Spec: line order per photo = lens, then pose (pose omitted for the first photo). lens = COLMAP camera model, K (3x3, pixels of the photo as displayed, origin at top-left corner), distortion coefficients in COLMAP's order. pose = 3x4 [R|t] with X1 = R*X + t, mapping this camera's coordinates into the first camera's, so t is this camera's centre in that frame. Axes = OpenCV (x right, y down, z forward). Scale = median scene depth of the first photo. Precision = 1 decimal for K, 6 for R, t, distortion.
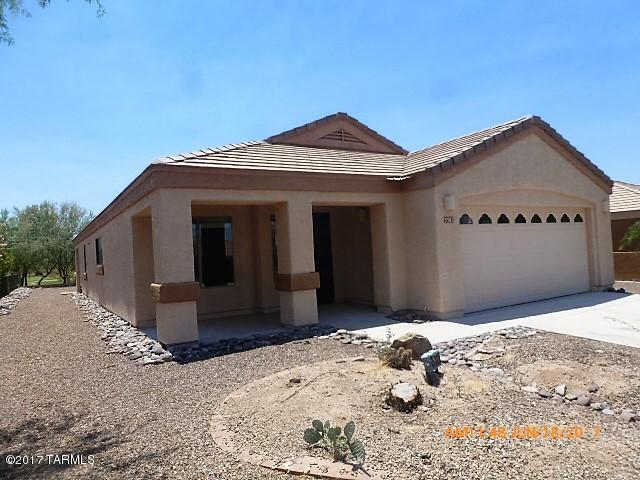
lens RADIAL K [[463.0, 0, 324.3], [0, 463.0, 242.4], [0, 0, 1]] dist [-0.055740, 0.020829]
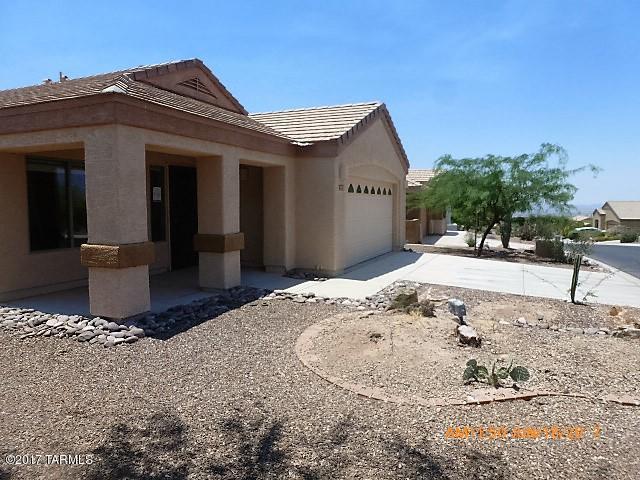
lens RADIAL K [[463.0, 0, 325.2], [0, 463.0, 241.6], [0, 0, 1]] dist [-0.055740, 0.020829]
pose [[0.811901, 0.006677, 0.583757, -0.394803], [-0.056568, 0.996129, 0.067282, 0.007520], [-0.581048, -0.087649, 0.809136, 0.106502]]
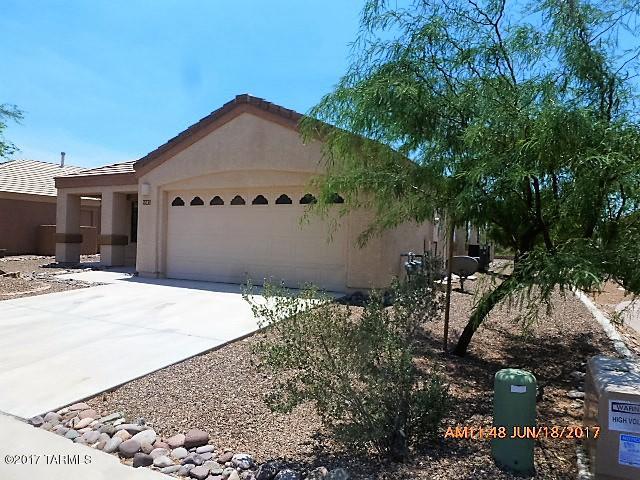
lens RADIAL K [[463.0, 0, 320.4], [0, 463.0, 239.8], [0, 0, 1]] dist [-0.055740, 0.020829]
pose [[0.504778, 0.077181, -0.859792, 1.657609], [-0.028664, 0.996945, 0.072664, -0.052557], [0.862773, -0.012034, 0.505448, 0.760831]]
